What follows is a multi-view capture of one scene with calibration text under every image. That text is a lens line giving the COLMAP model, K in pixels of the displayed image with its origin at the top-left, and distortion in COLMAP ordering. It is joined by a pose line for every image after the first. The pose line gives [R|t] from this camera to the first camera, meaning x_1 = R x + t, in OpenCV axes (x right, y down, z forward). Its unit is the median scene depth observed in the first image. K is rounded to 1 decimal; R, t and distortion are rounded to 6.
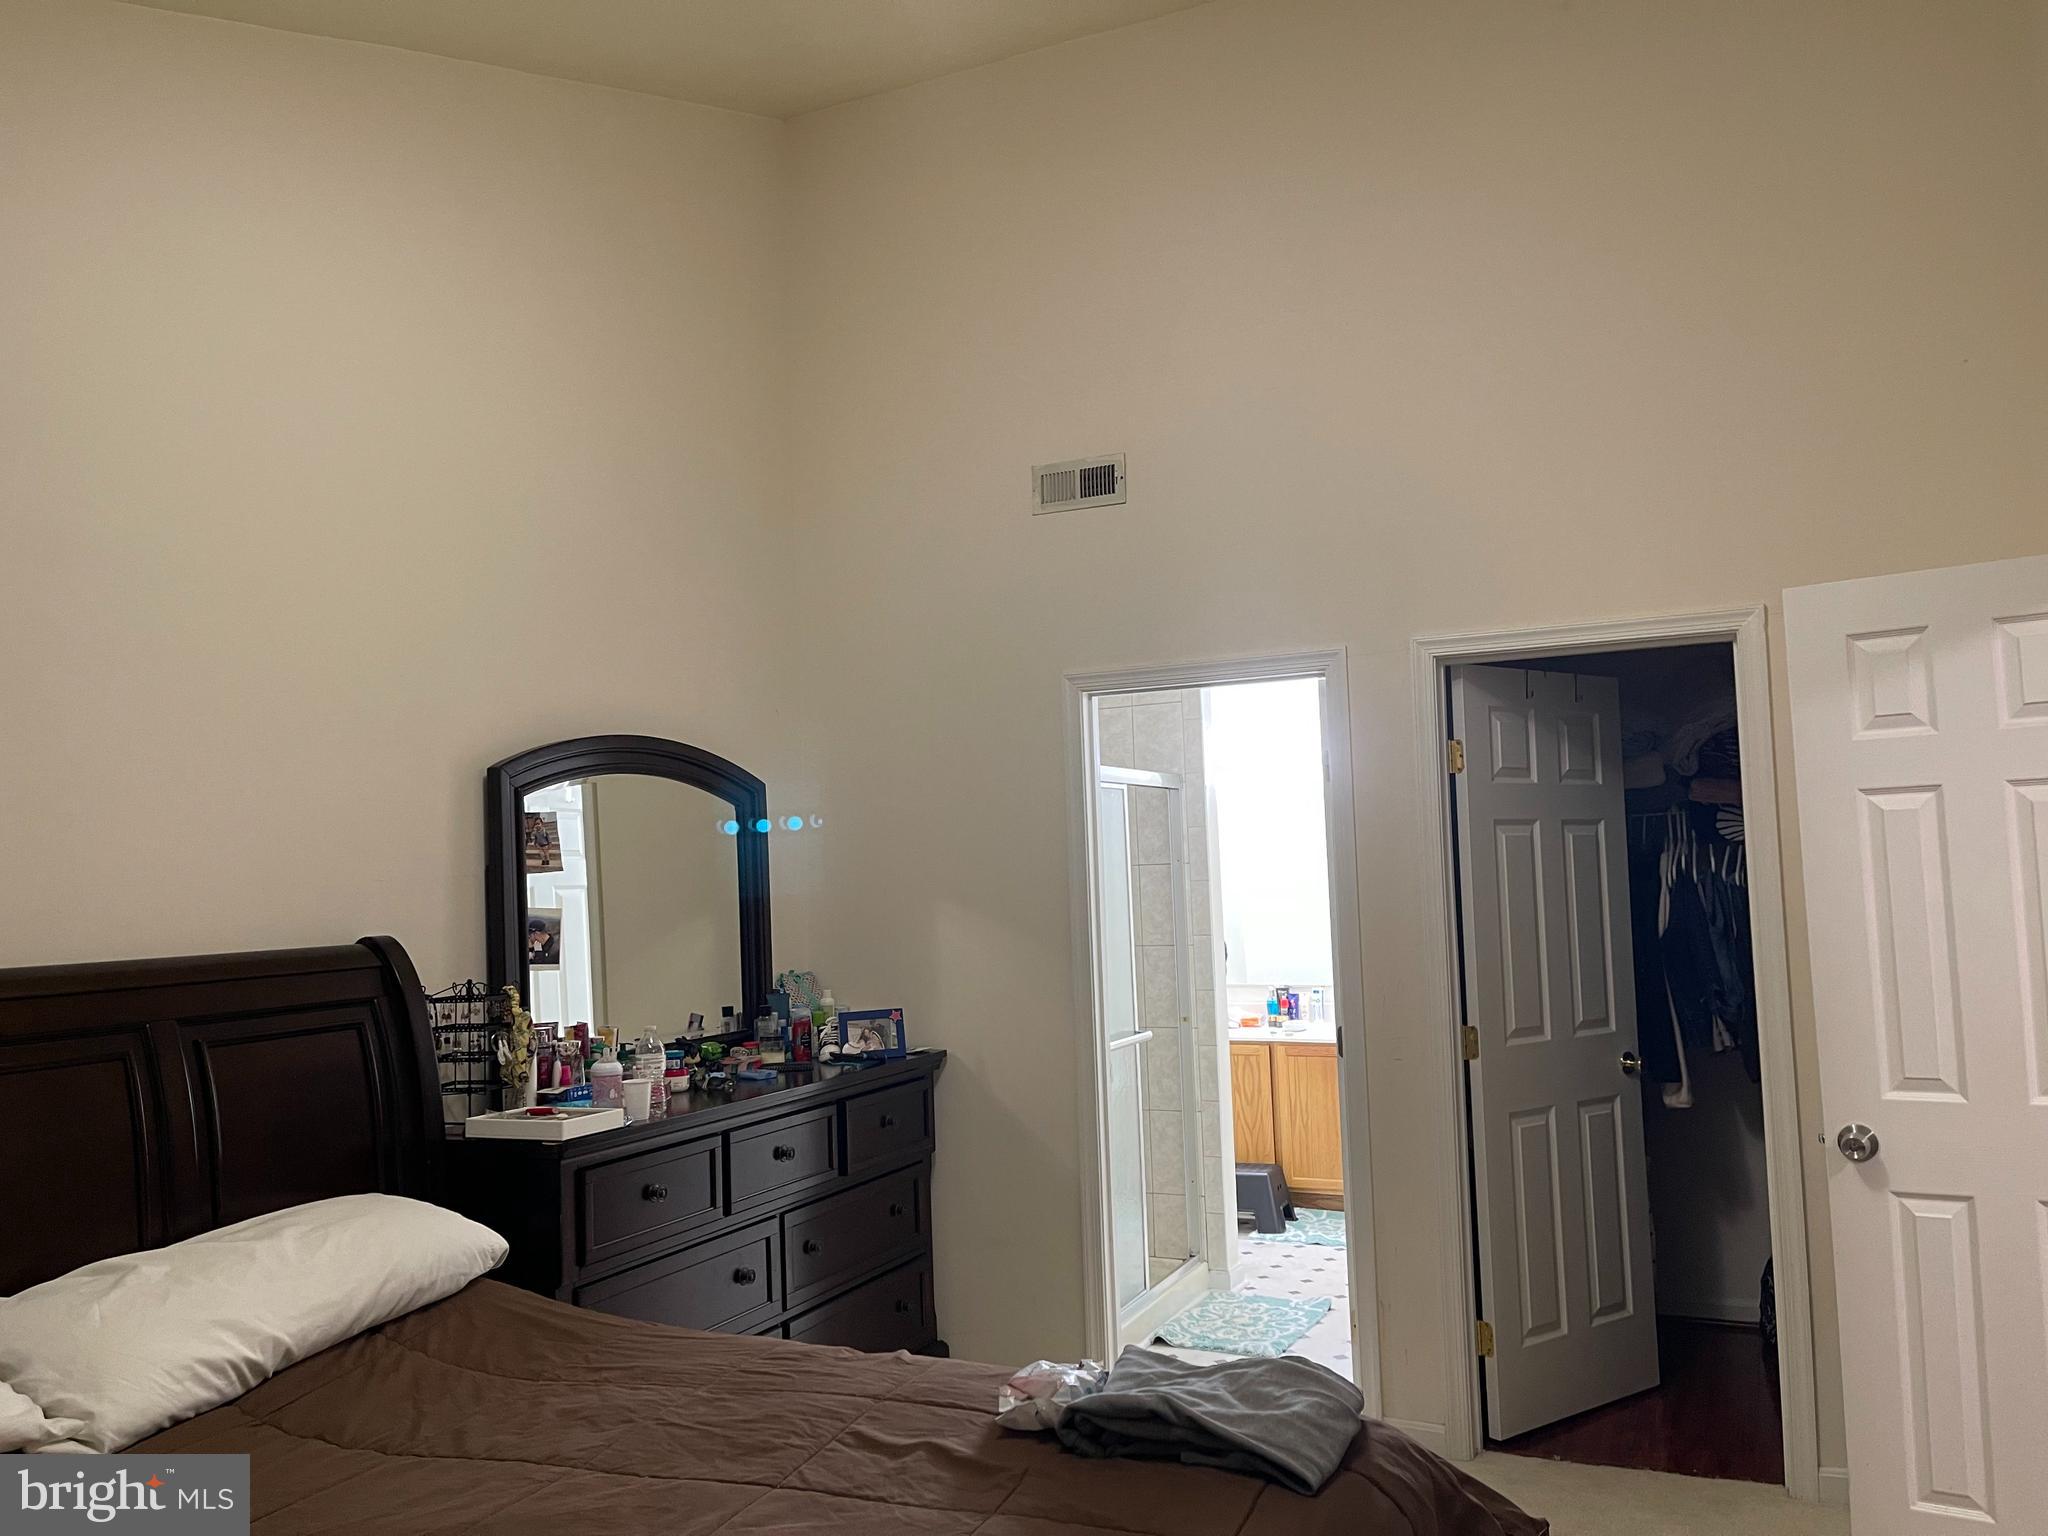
lens RADIAL K [[1542.3, 0, 1018.5], [0, 1542.3, 771.0], [0, 0, 1]] dist [-0.008231, -0.007373]
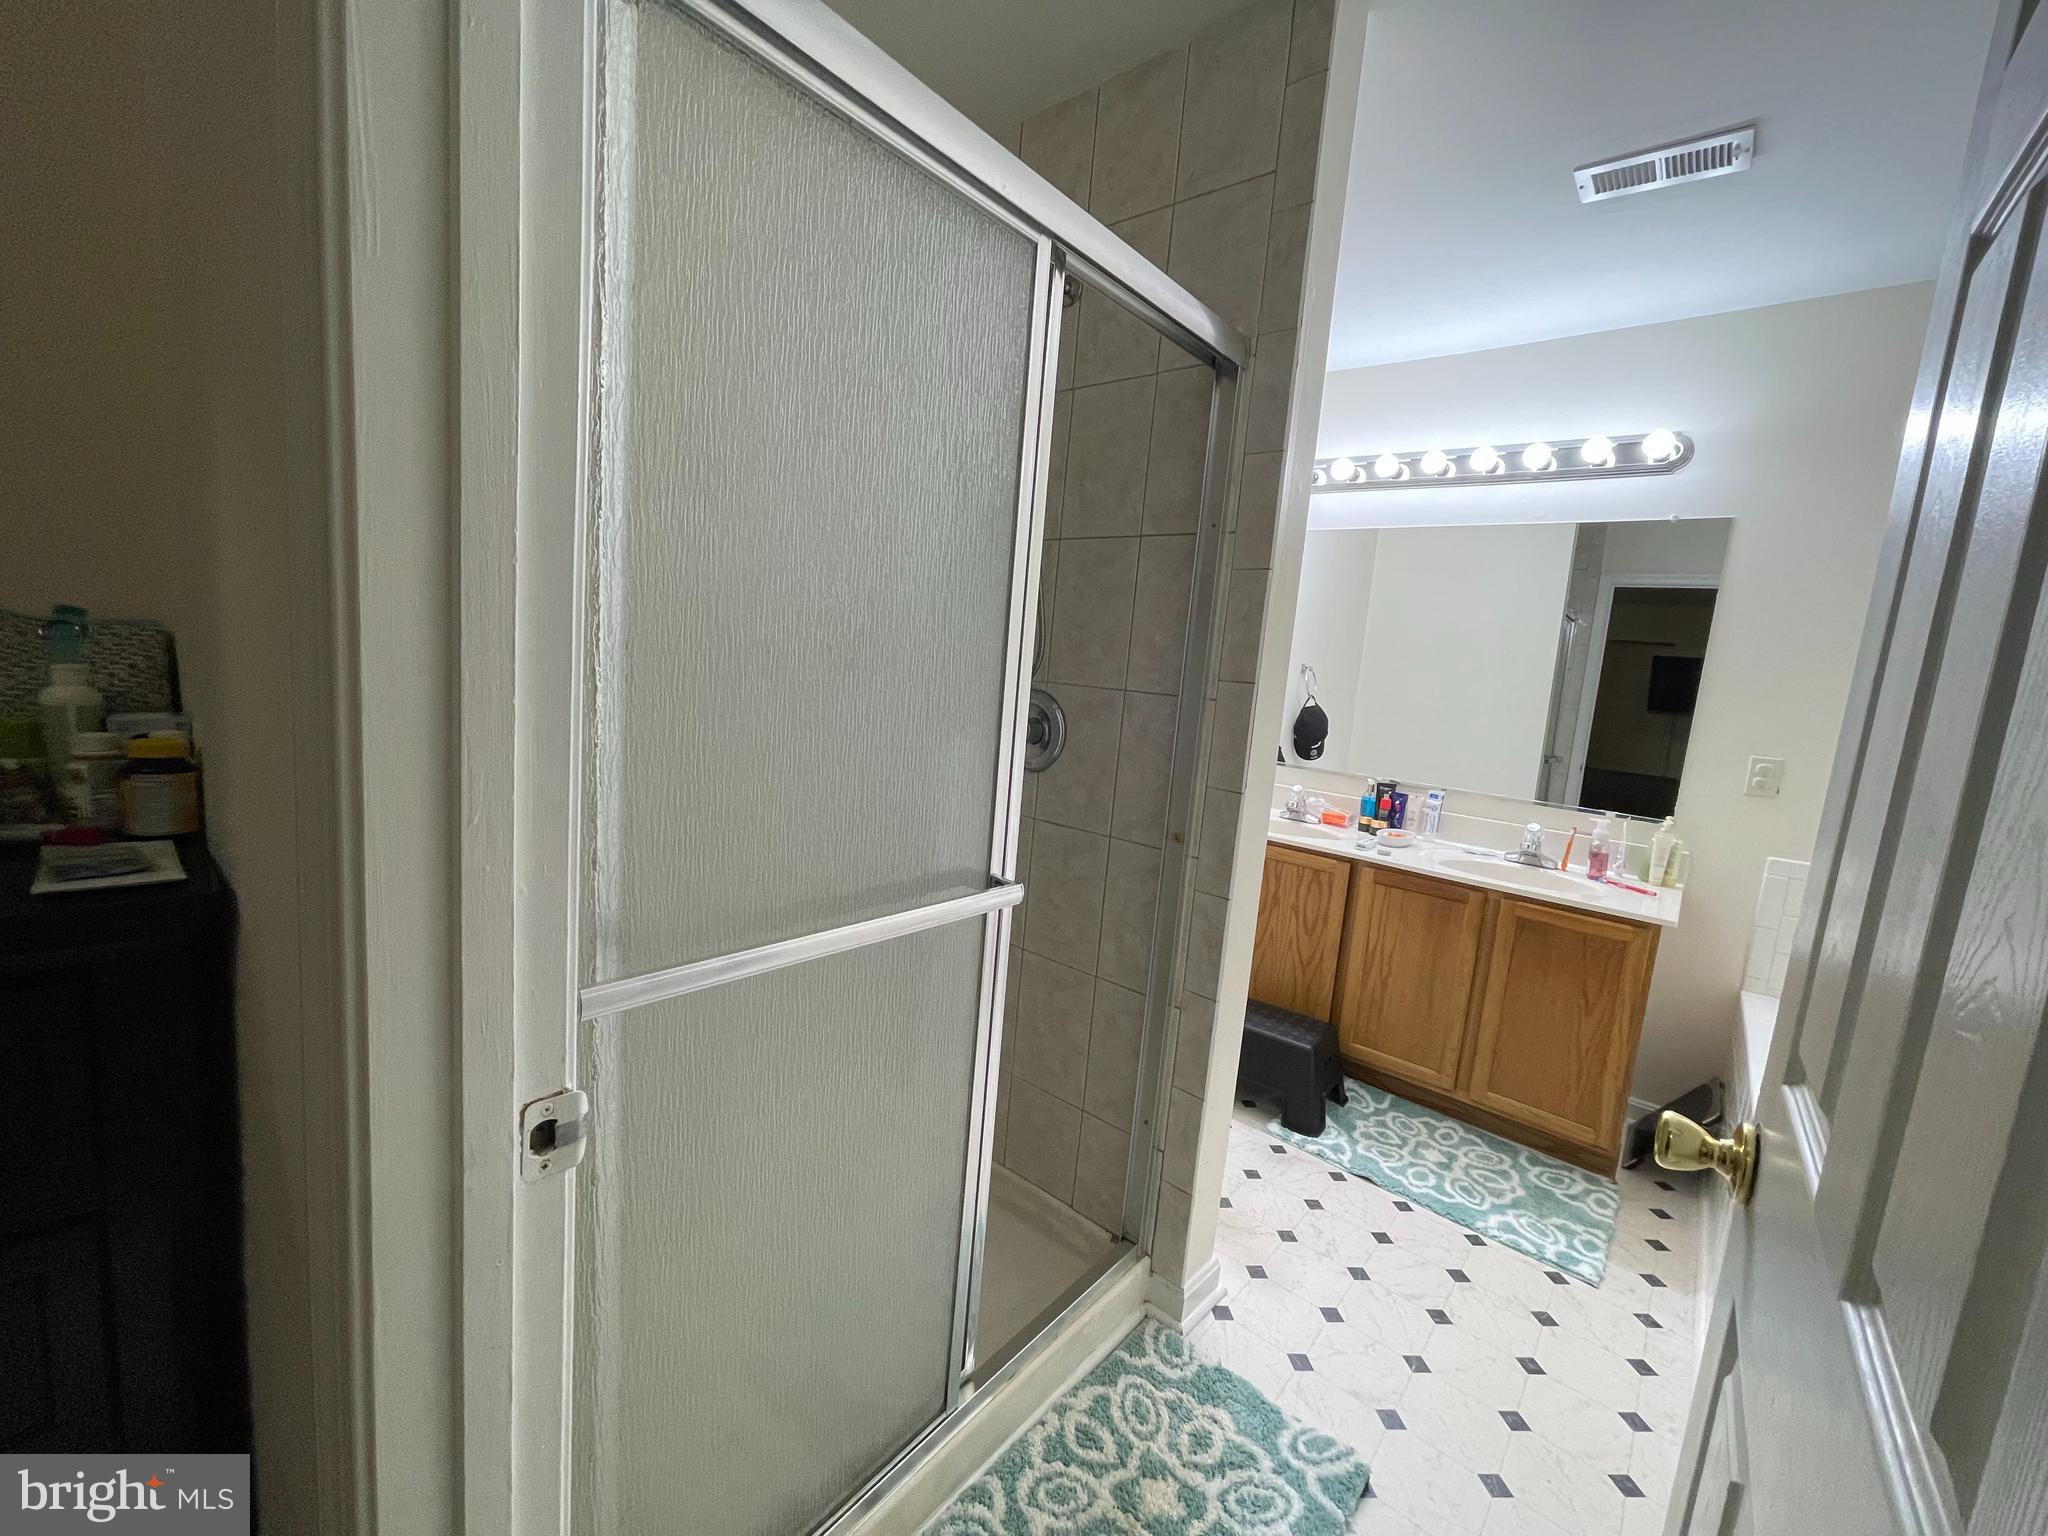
lens RADIAL K [[817.7, 0, 1025.5], [0, 817.7, 766.4], [0, 0, 1]] dist [0.001806, 0.000628]
pose [[0.958919, 0.153140, -0.238793, 0.108332], [-0.103200, 0.972412, 0.209199, 0.075685], [0.264242, -0.175962, 0.948269, 0.649830]]
